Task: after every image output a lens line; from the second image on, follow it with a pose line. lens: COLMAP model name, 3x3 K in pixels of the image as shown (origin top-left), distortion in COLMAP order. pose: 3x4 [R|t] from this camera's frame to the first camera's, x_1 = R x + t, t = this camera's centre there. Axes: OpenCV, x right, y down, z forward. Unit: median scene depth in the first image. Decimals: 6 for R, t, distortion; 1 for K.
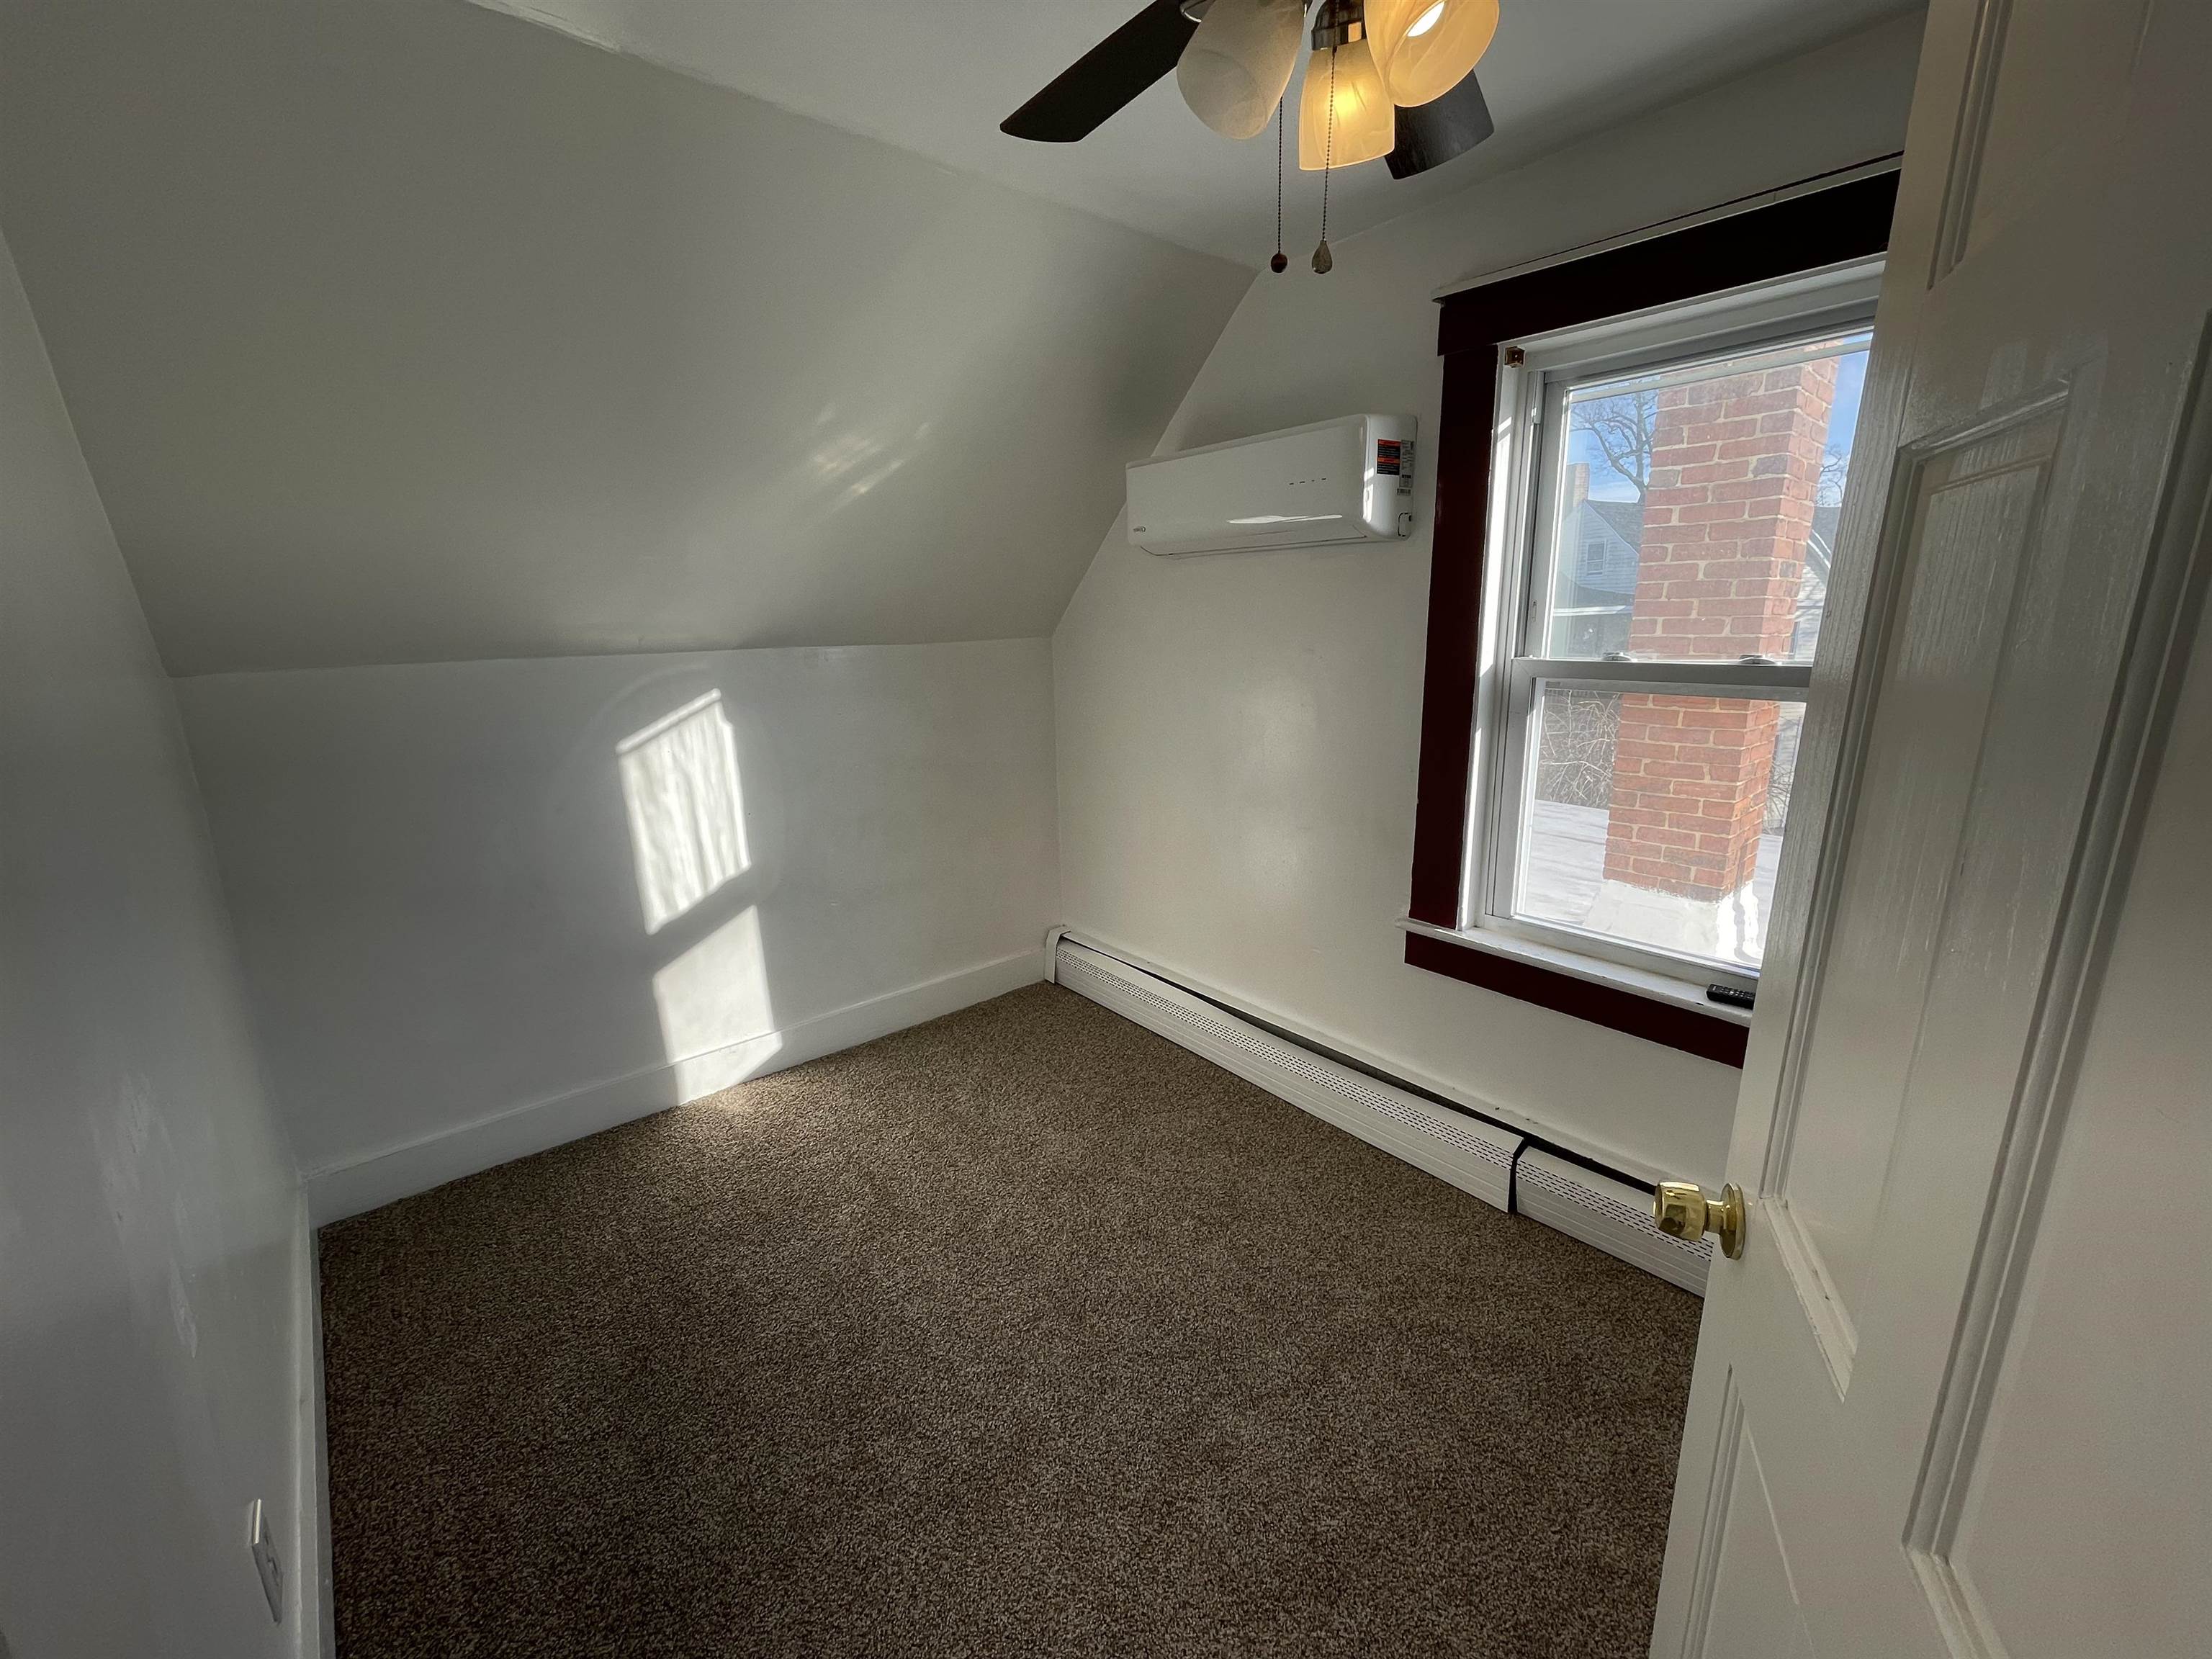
lens RADIAL K [[887.8, 0, 1101.1], [0, 887.8, 827.8], [0, 0, 1]] dist [-0.008783, -0.000034]
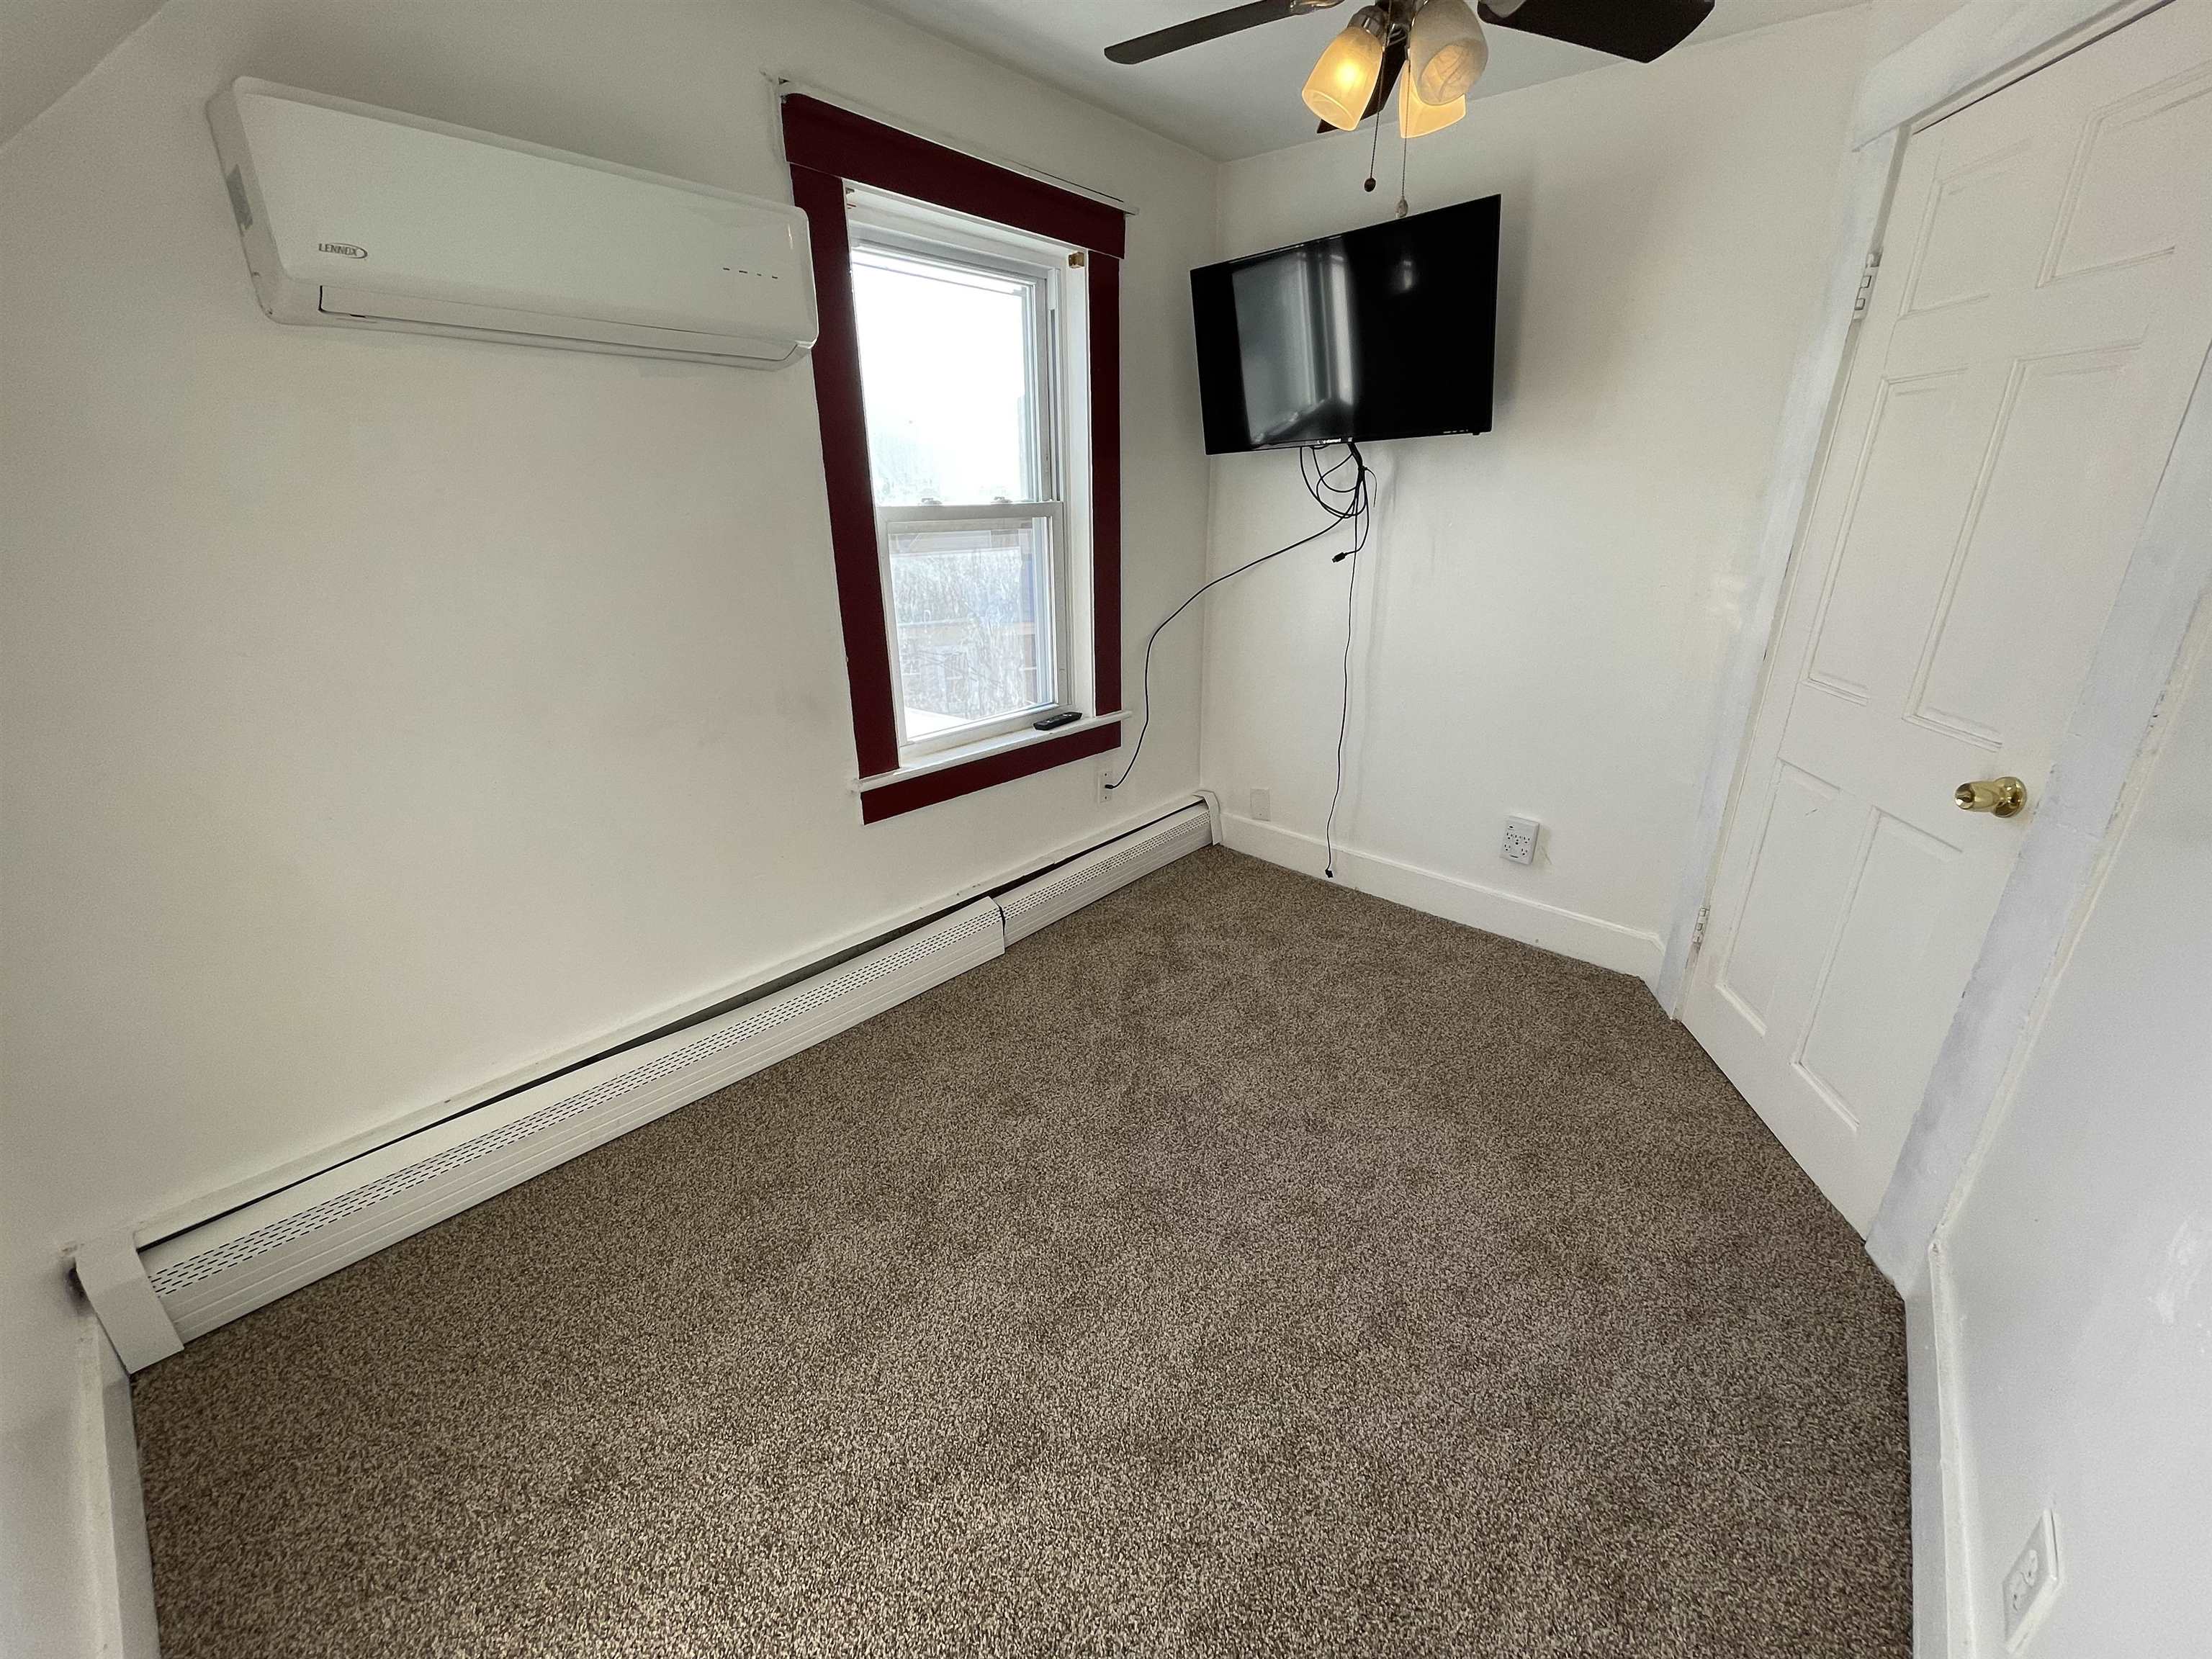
lens RADIAL K [[887.8, 0, 1101.1], [0, 887.8, 827.8], [0, 0, 1]] dist [-0.008783, -0.000034]
pose [[-0.134138, -0.330392, 0.934263, -0.668245], [0.247471, 0.901744, 0.354423, -0.141910], [-0.959565, 0.278744, -0.039196, 0.830691]]
